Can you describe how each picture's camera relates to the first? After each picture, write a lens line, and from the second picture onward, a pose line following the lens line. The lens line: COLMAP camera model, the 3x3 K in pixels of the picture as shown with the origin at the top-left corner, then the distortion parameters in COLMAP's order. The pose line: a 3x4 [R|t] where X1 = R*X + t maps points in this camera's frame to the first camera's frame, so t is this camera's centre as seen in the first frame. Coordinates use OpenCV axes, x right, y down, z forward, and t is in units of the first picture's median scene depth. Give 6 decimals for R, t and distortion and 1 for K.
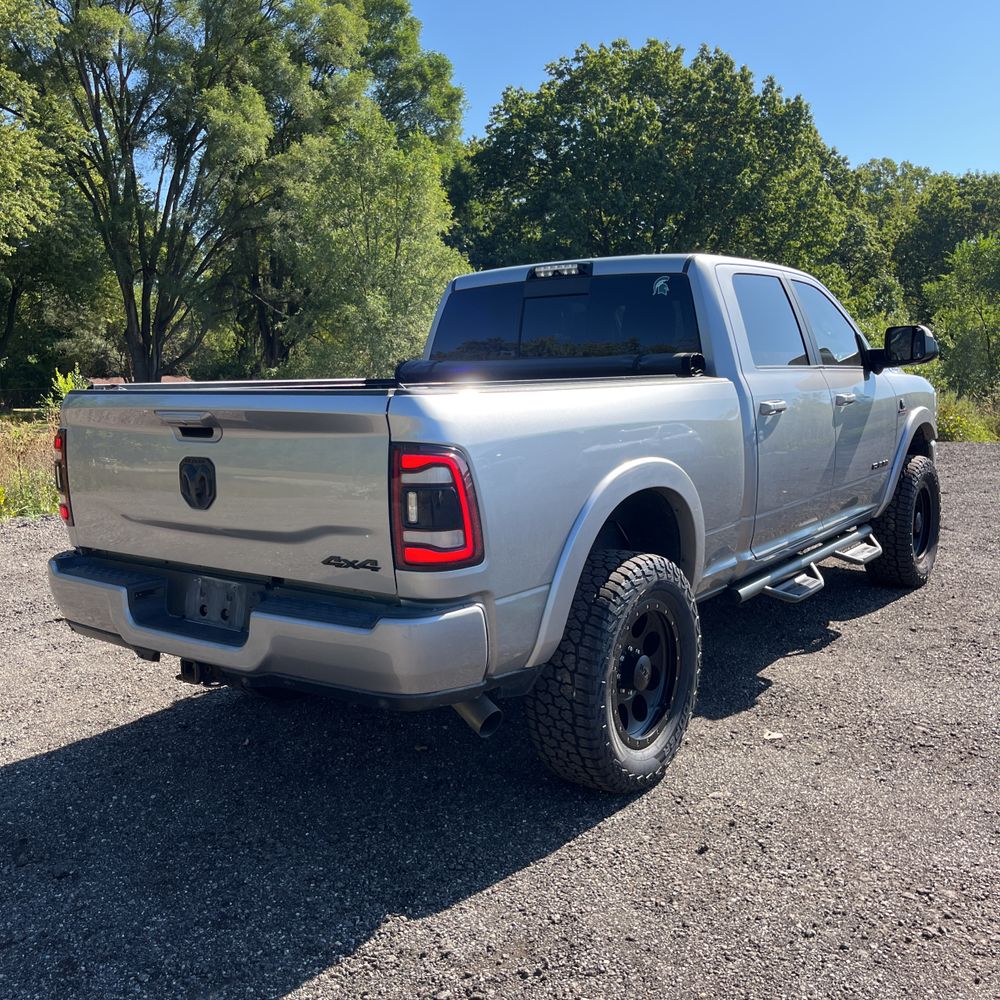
lens RADIAL K [[1020.7, 0, 490.2], [0, 1020.7, 497.0], [0, 0, 1]] dist [0.015950, 0.000000]
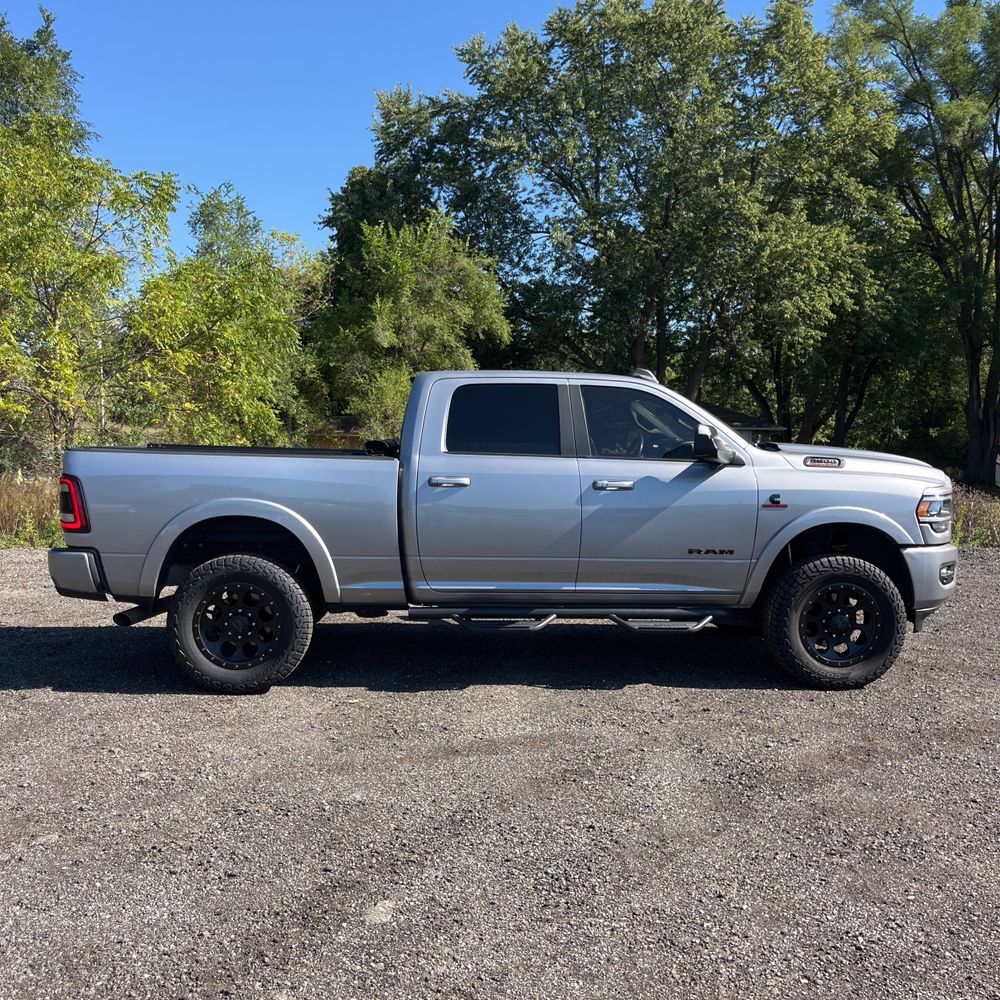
lens RADIAL K [[1020.7, 0, 496.4], [0, 1020.7, 495.3], [0, 0, 1]] dist [0.015950, 0.000000]
pose [[0.646570, 0.074539, -0.759204, 0.125312], [-0.128409, 0.991649, -0.011997, -0.005677], [0.751969, 0.105246, 0.650742, 0.014761]]
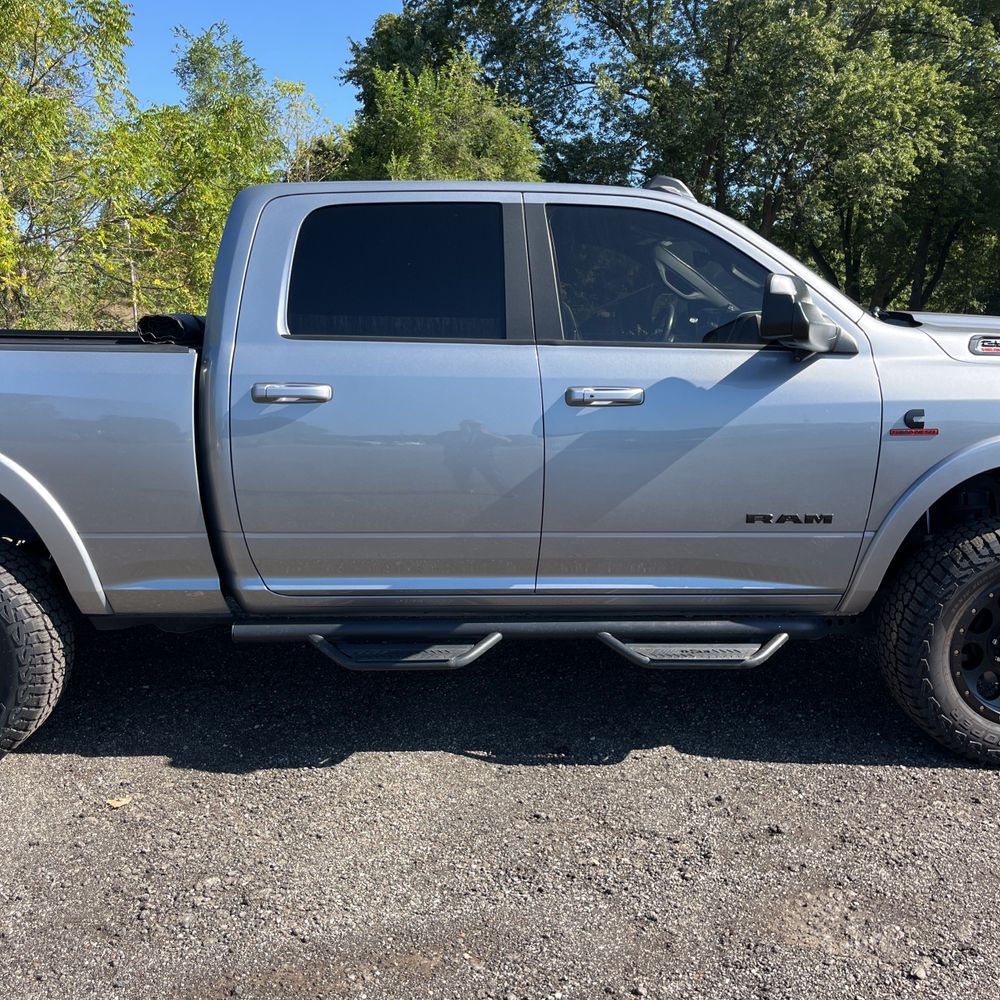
lens RADIAL K [[1020.7, 0, 503.8], [0, 1020.7, 506.2], [0, 0, 1]] dist [0.015950, 0.000000]
pose [[0.611886, 0.165884, -0.773355, 0.086979], [-0.117688, 0.985970, 0.118374, -0.010367], [0.782142, 0.018583, 0.622824, 0.061699]]
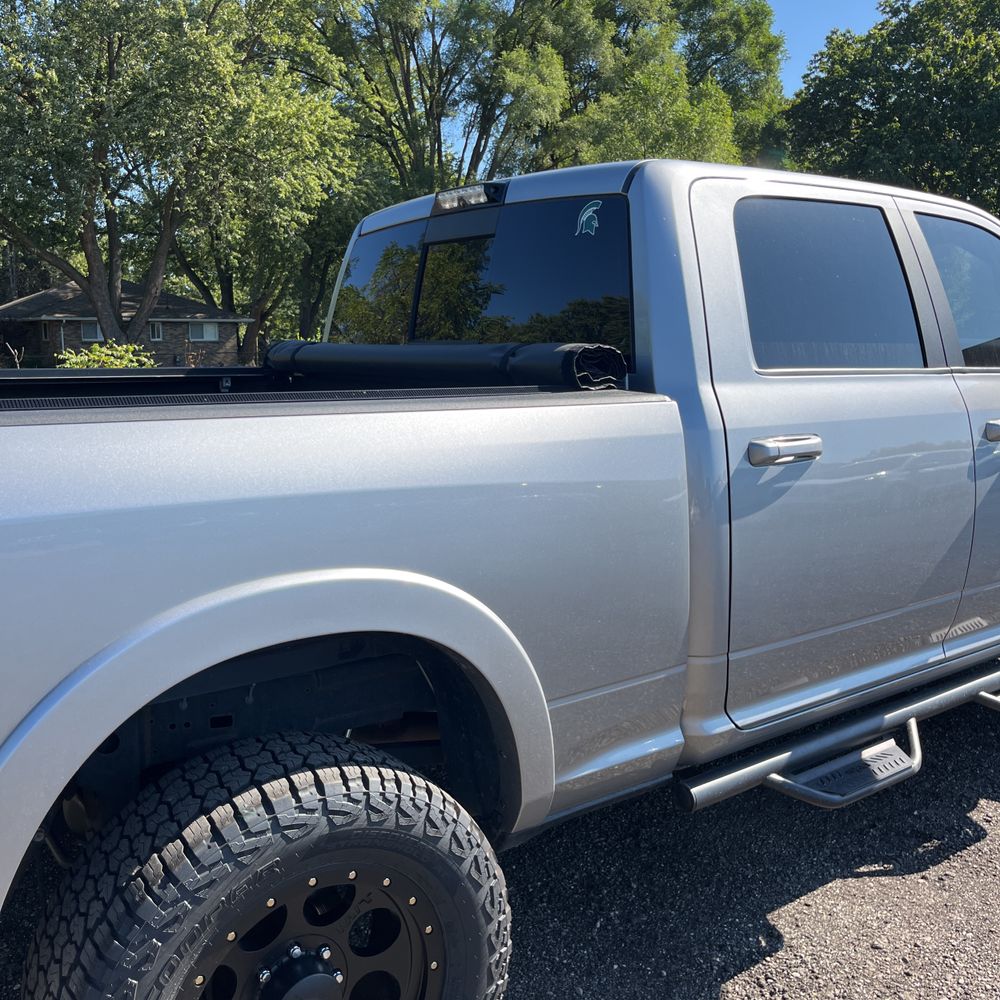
lens RADIAL K [[1020.7, 0, 497.3], [0, 1020.7, 494.0], [0, 0, 1]] dist [0.015950, 0.000000]
pose [[0.955044, 0.066223, -0.288972, 0.026583], [-0.058416, 0.997659, 0.035566, -0.006928], [0.290651, -0.017087, 0.956677, 0.042091]]
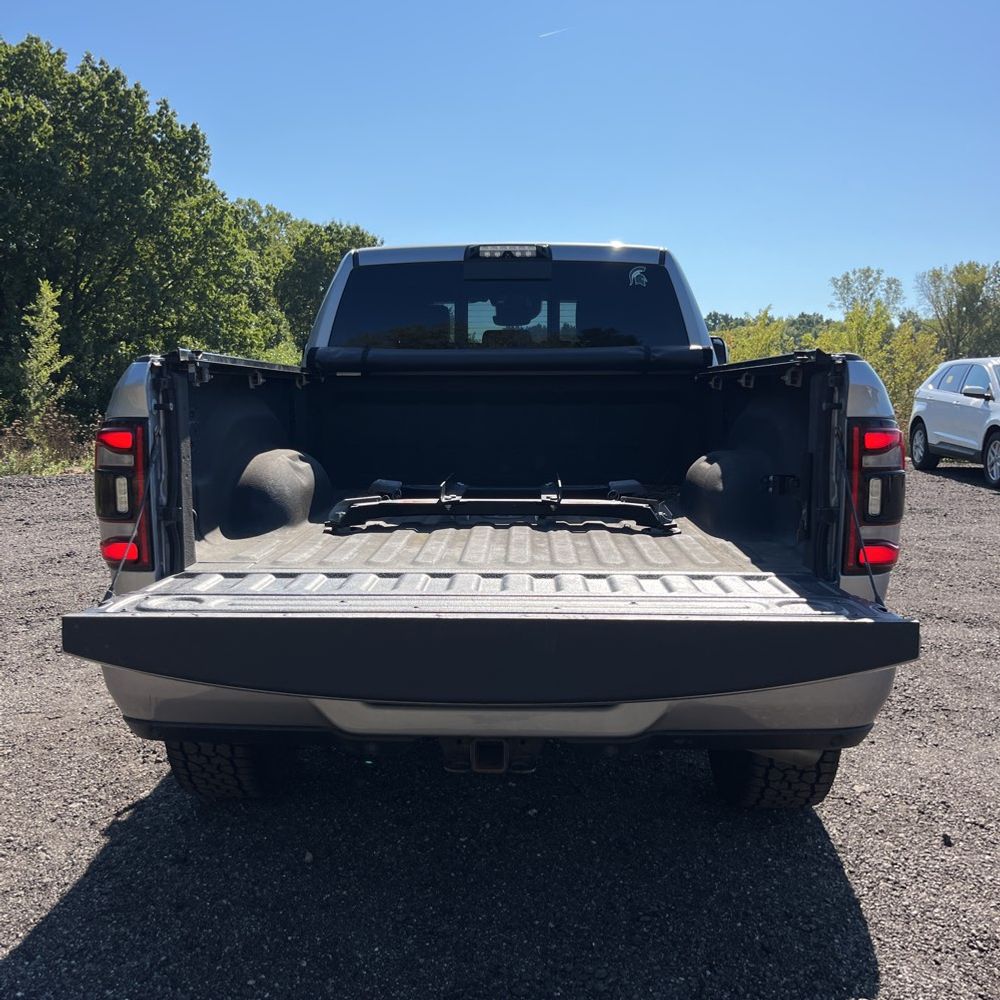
lens RADIAL K [[1020.7, 0, 493.3], [0, 1020.7, 500.7], [0, 0, 1]] dist [0.015950, 0.000000]
pose [[0.822392, -0.041070, 0.567436, -0.045172], [0.055532, 0.998423, -0.008219, 0.000191], [-0.566204, 0.038269, 0.823376, 0.027760]]
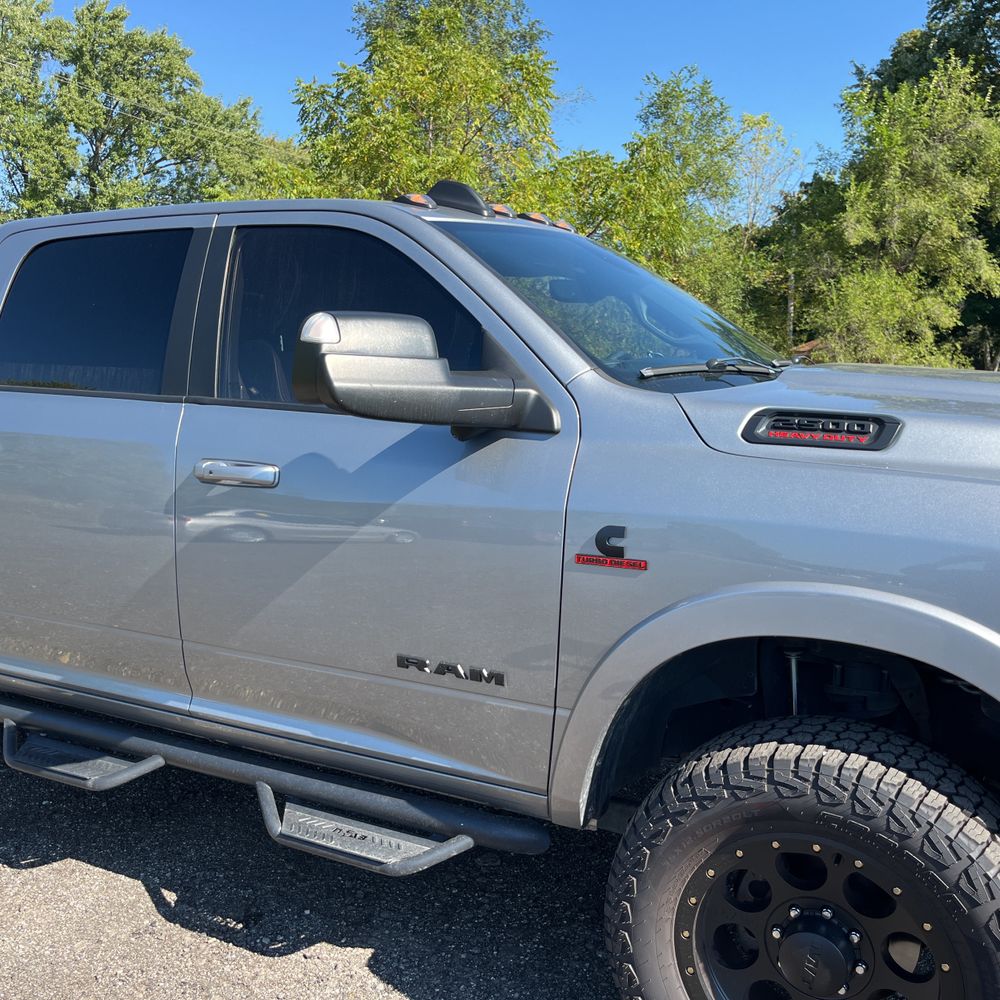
lens RADIAL K [[1020.7, 0, 503.1], [0, 1020.7, 508.6], [0, 0, 1]] dist [0.015950, 0.000000]
pose [[0.153035, 0.171229, -0.973273, 0.089937], [-0.137048, 0.979035, 0.150694, -0.018164], [0.978672, 0.110324, 0.173293, 0.113096]]
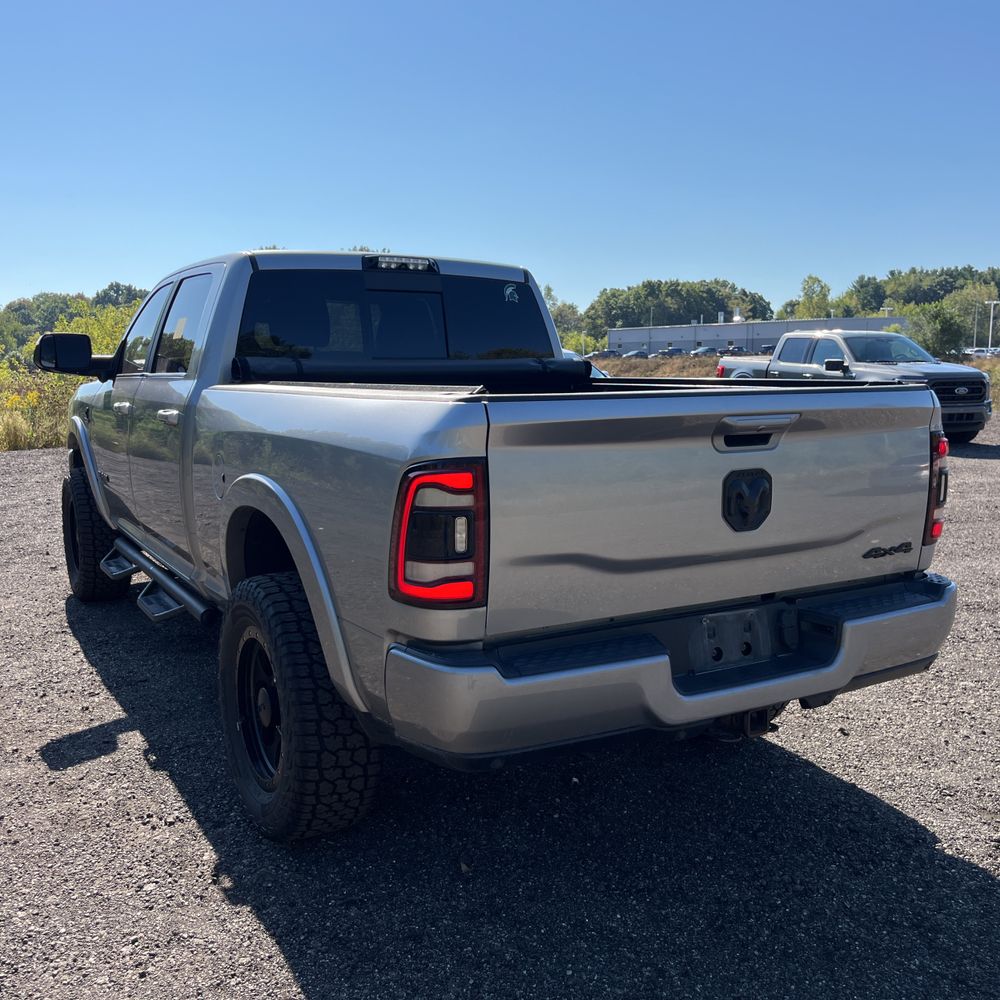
lens RADIAL K [[1020.7, 0, 502.9], [0, 1020.7, 505.6], [0, 0, 1]] dist [0.015950, 0.000000]
pose [[0.381782, -0.106850, 0.918056, -0.075443], [0.107668, 0.991674, 0.070644, -0.005998], [-0.917960, 0.071875, 0.390107, 0.056534]]
